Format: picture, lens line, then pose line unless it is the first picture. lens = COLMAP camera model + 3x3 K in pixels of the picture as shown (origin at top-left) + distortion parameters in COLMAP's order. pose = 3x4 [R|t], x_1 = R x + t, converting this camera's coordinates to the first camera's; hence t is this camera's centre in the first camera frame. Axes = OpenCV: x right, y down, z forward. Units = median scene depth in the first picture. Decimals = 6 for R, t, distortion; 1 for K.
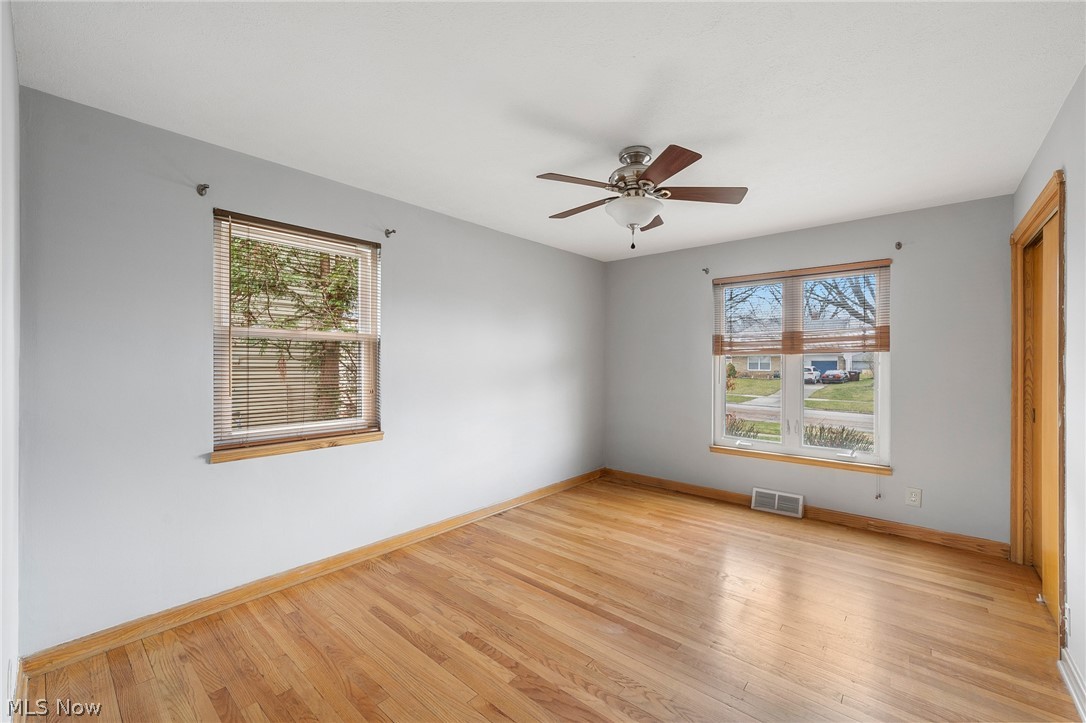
lens RADIAL K [[439.0, 0, 543.6], [0, 439.0, 362.5], [0, 0, 1]] dist [-0.012762, 0.001723]
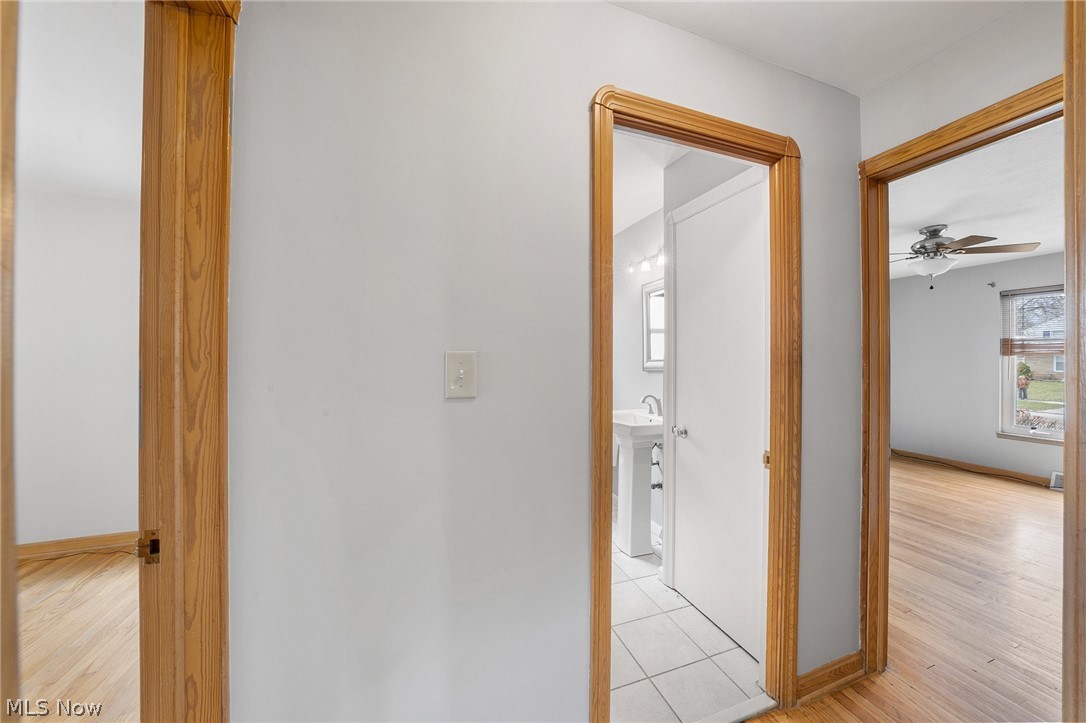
lens RADIAL K [[374.1, 0, 548.1], [0, 374.1, 352.8], [0, 0, 1]] dist [-0.012415, 0.000602]
pose [[0.872894, 0.000811, -0.487909, -0.208575], [-0.008409, 0.999875, -0.013383, -0.000575], [0.487837, 0.015785, 0.872792, -0.491443]]
